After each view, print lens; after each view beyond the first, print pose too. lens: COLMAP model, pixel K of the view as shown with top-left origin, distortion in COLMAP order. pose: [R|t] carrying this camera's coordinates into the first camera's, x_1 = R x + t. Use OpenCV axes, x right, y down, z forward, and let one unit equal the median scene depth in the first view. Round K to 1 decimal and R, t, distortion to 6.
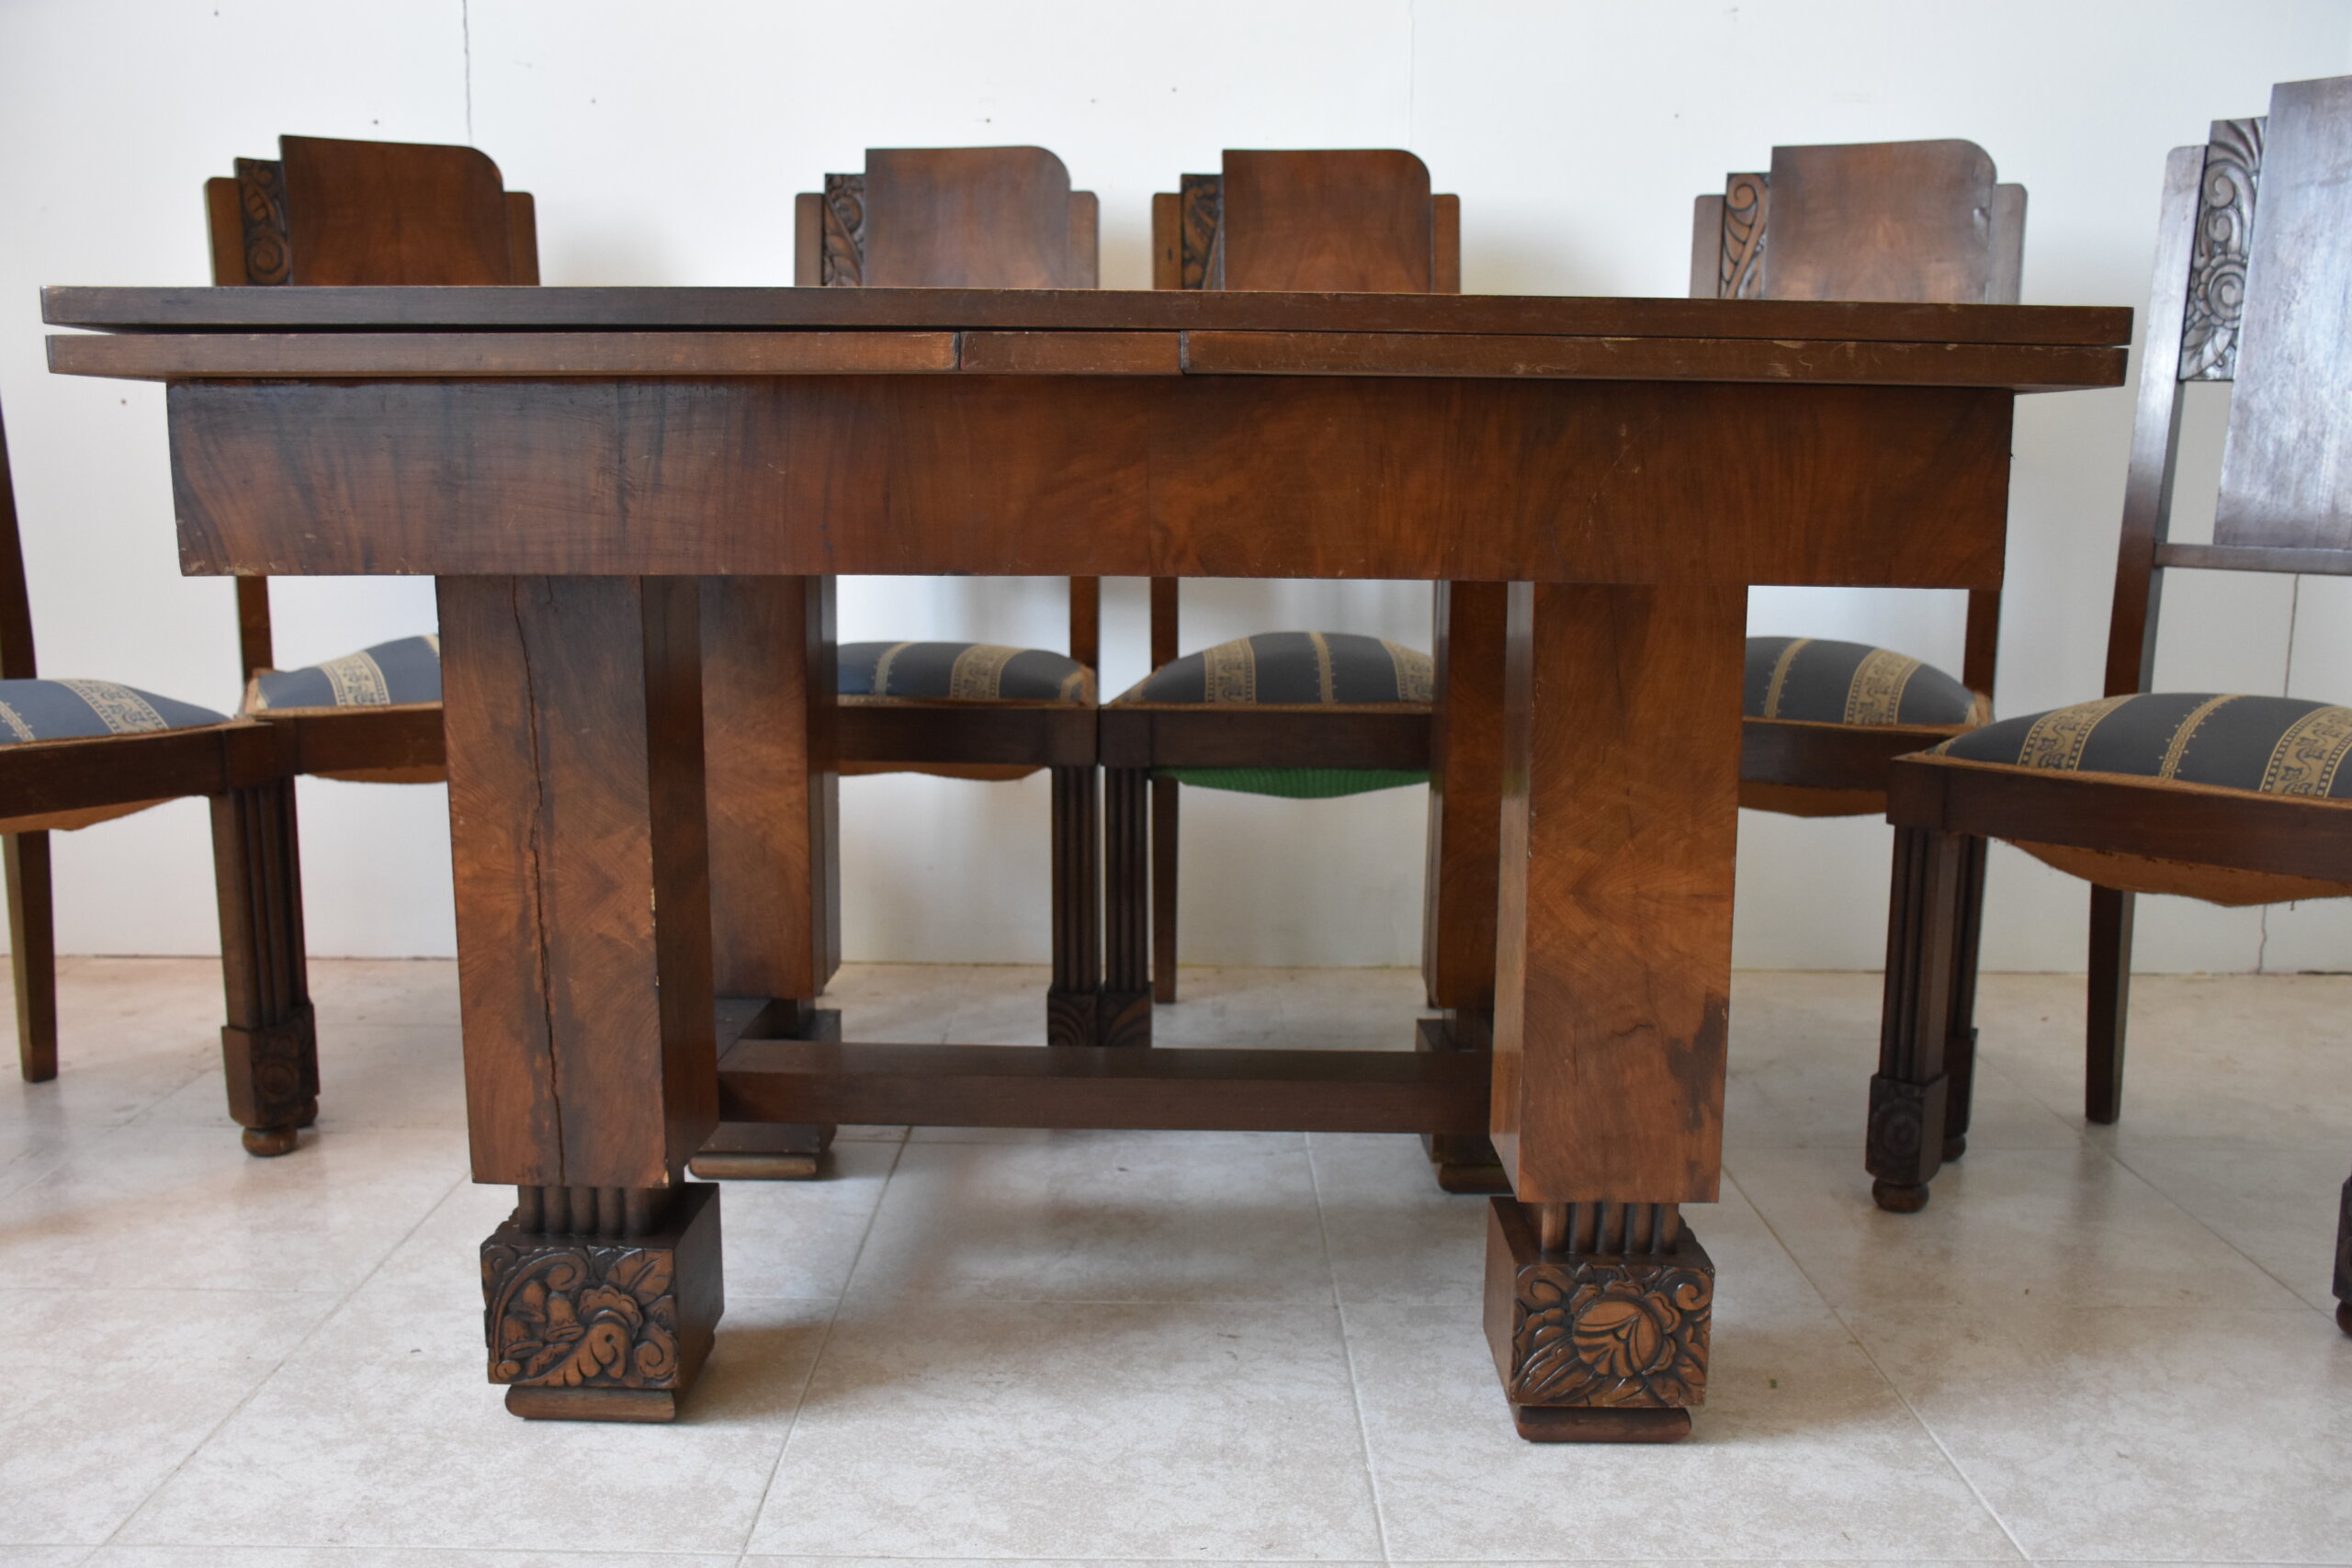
lens RADIAL K [[2051.0, 0, 1196.5], [0, 2051.0, 814.4], [0, 0, 1]] dist [-0.090955, 0.111309]
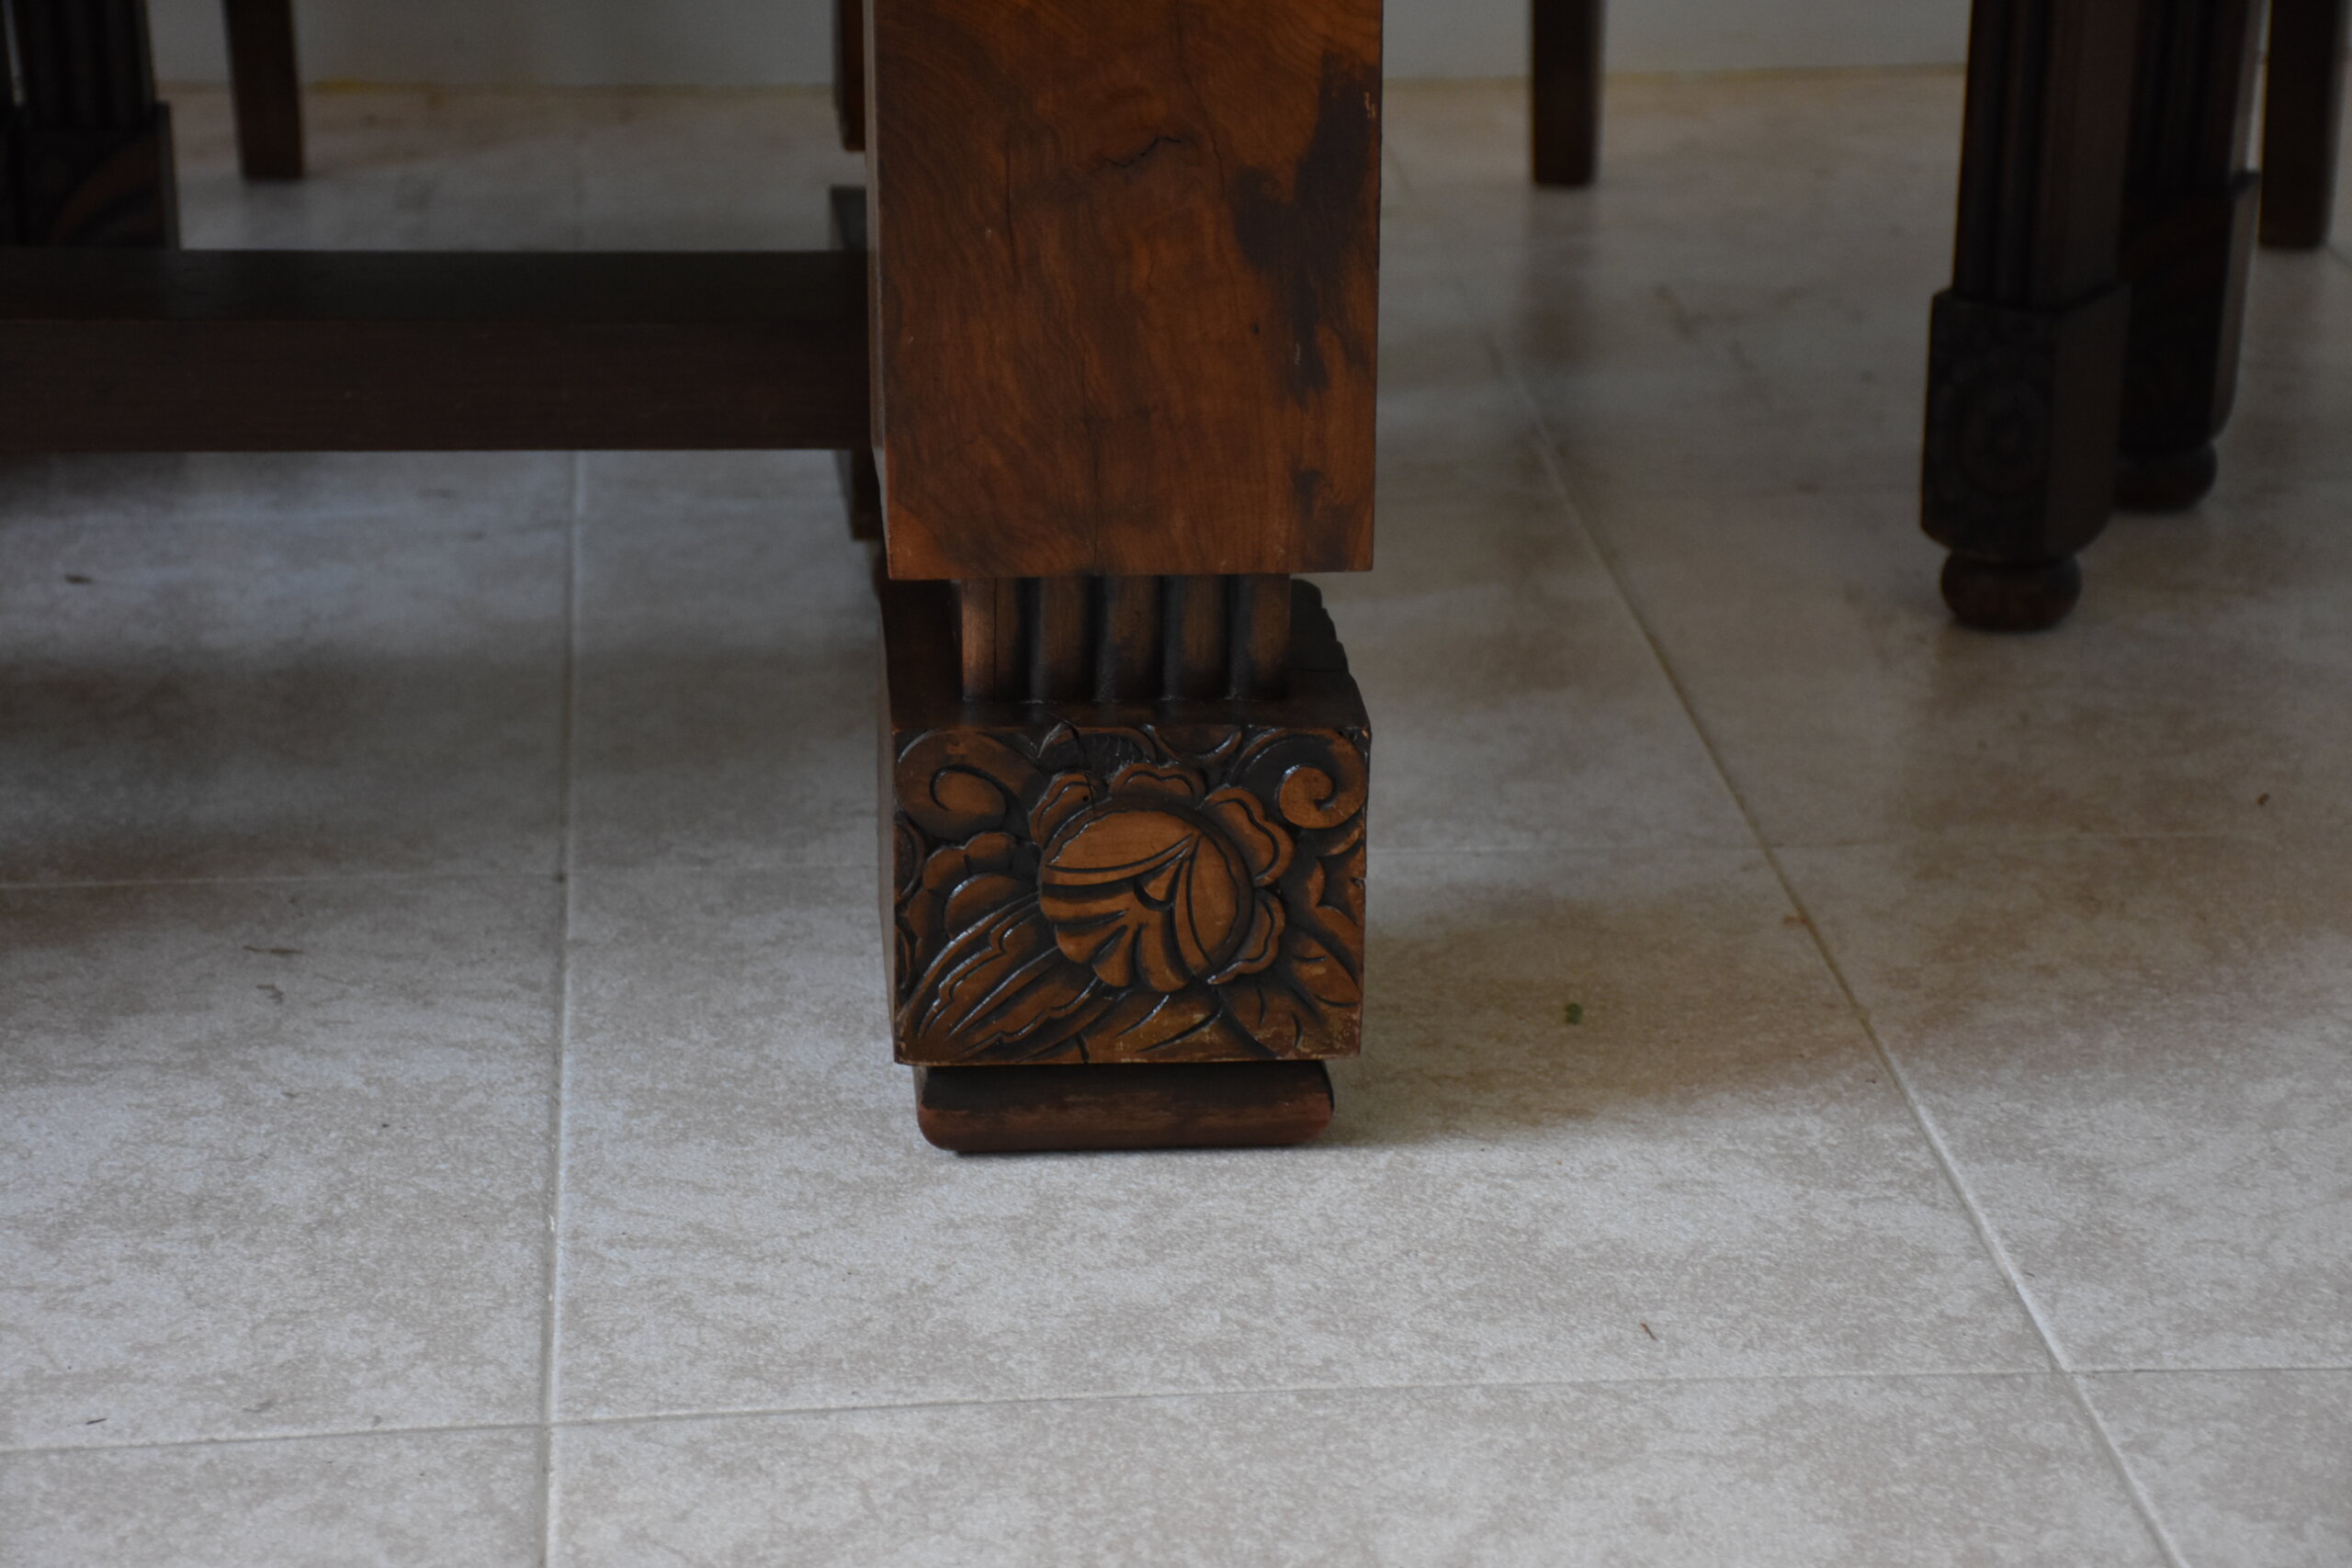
lens RADIAL K [[5370.8, 0, 1185.7], [0, 5370.8, 807.8], [0, 0, 1]] dist [0.499626, 0.000000]
pose [[0.996082, -0.032704, 0.082167, 0.123238], [0.016557, 0.981643, 0.190007, 0.027962], [-0.086872, -0.187902, 0.978338, -0.081371]]
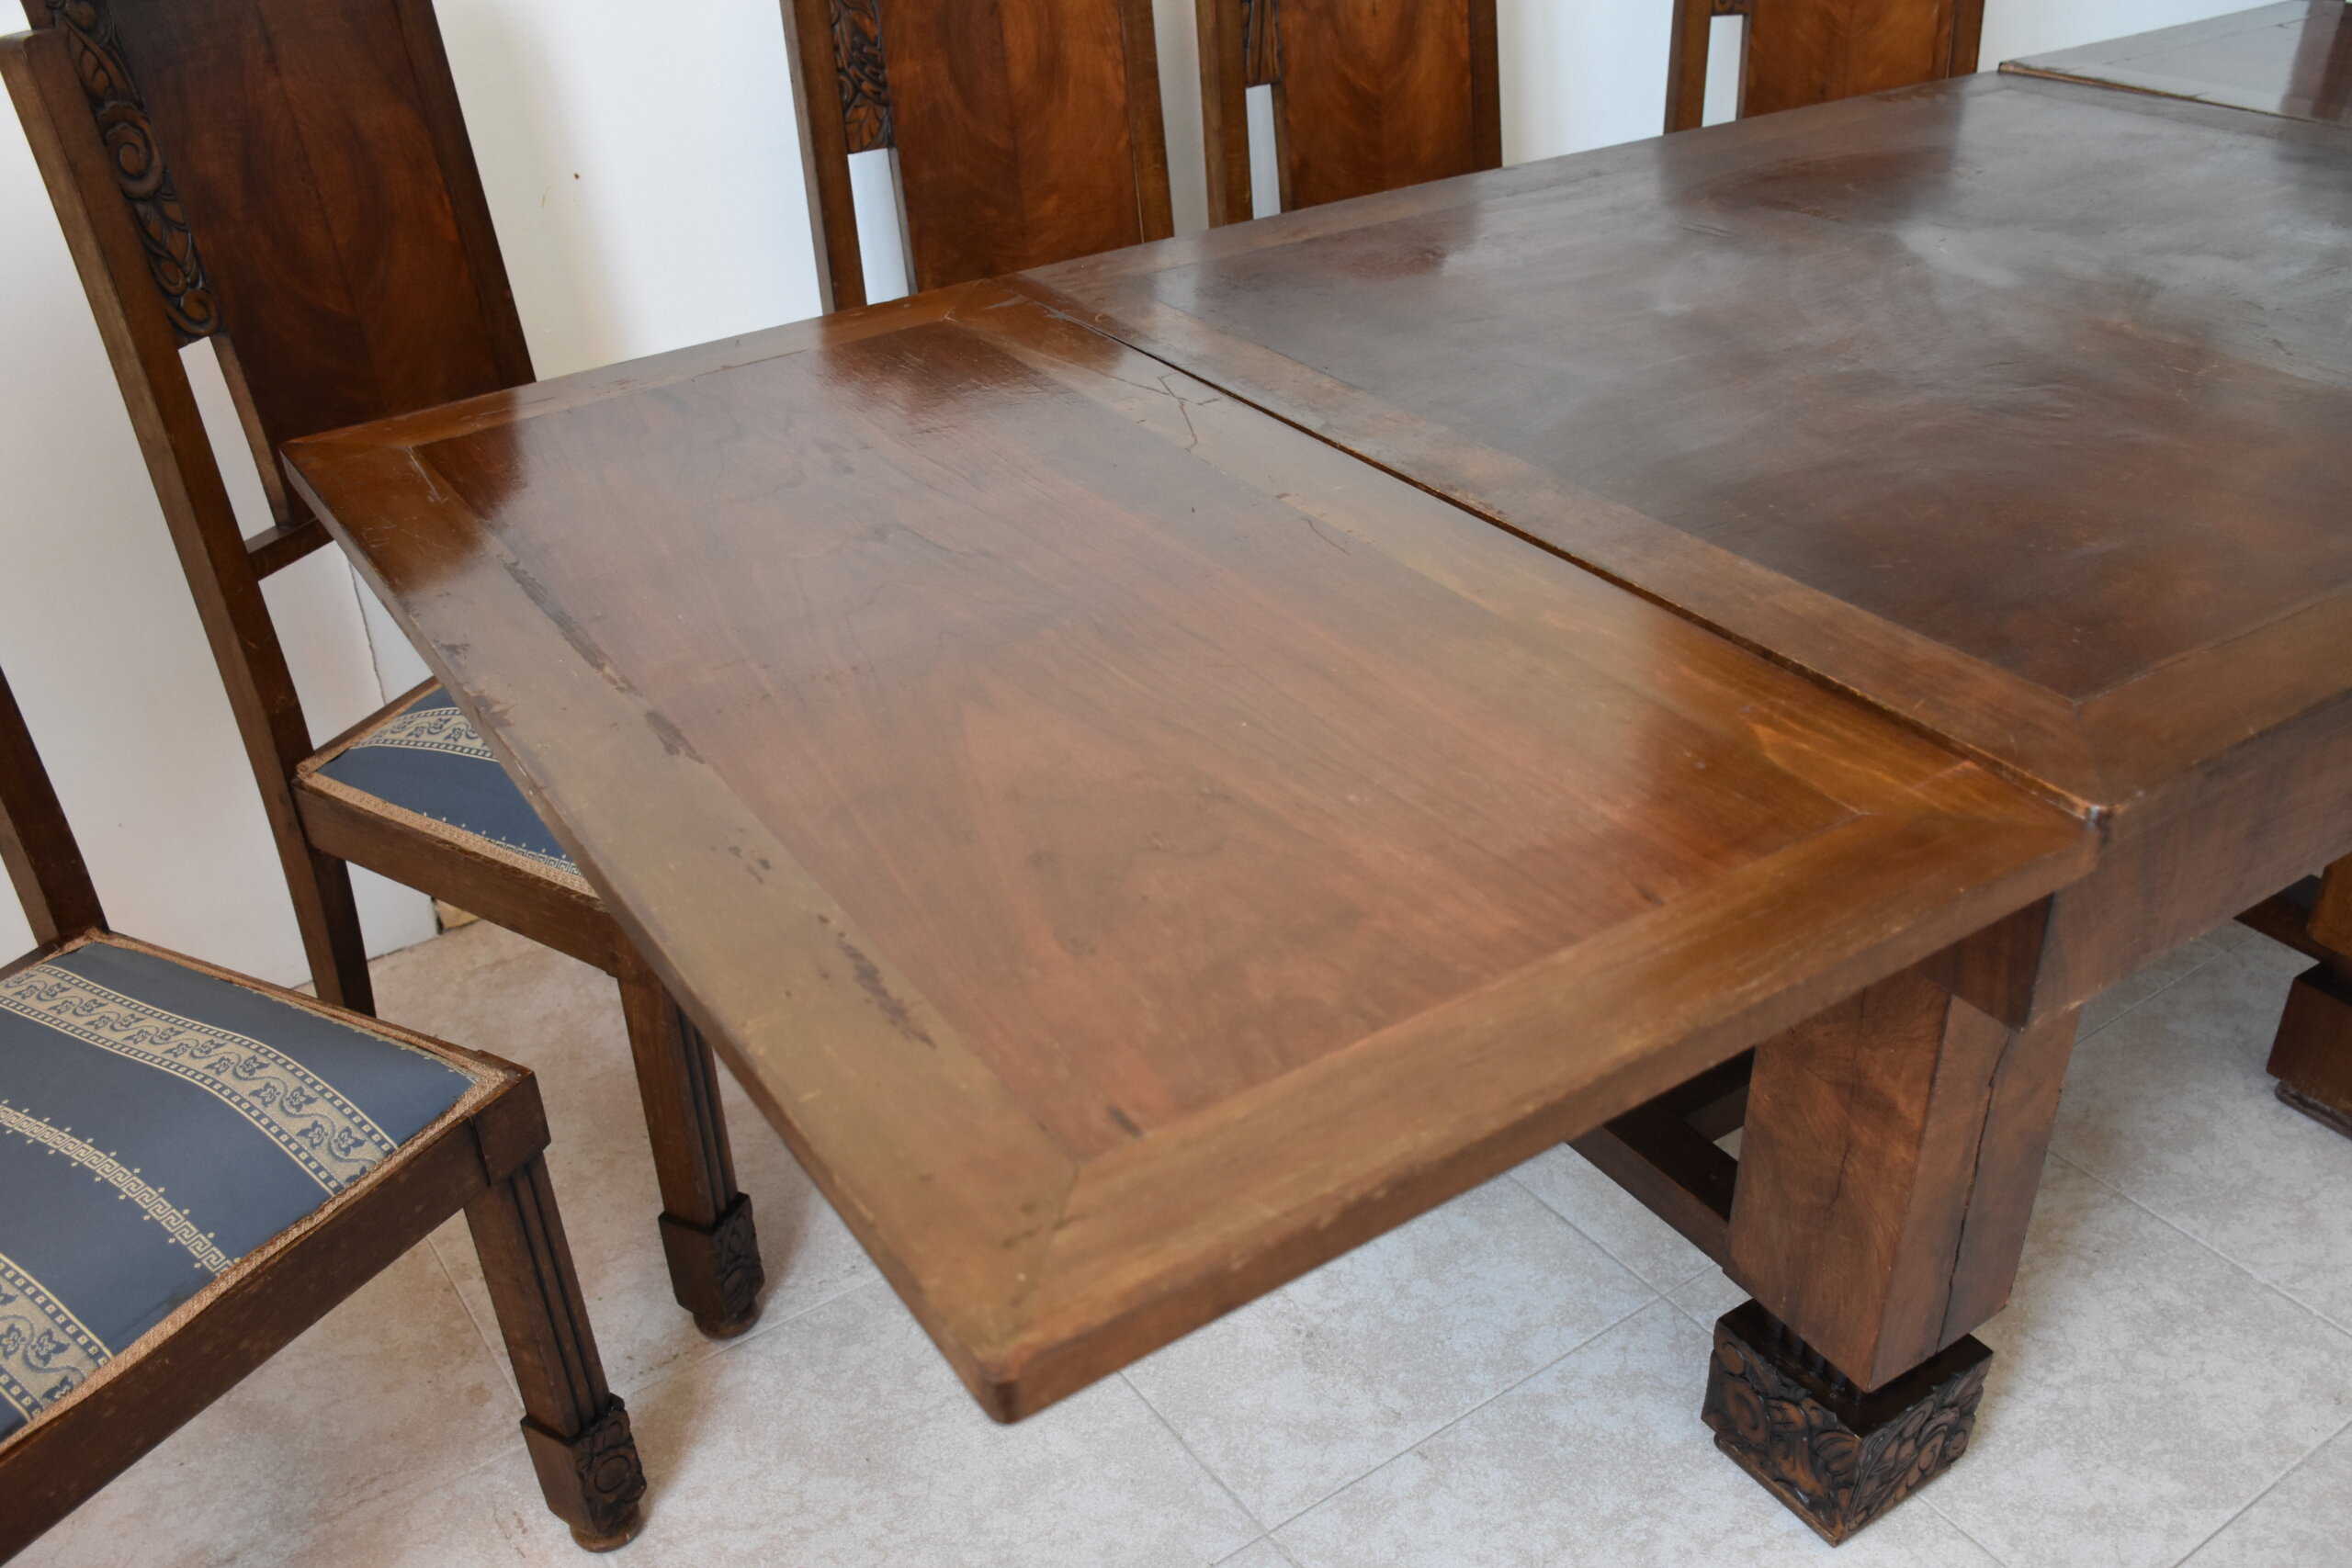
lens RADIAL K [[2051.0, 0, 1172.8], [0, 2051.0, 786.5], [0, 0, 1]] dist [-0.090955, 0.111309]
pose [[0.830975, -0.316289, 0.457649, -0.887960], [0.134318, 0.912382, 0.386676, -0.484049], [-0.539852, -0.259848, 0.800649, 0.461978]]
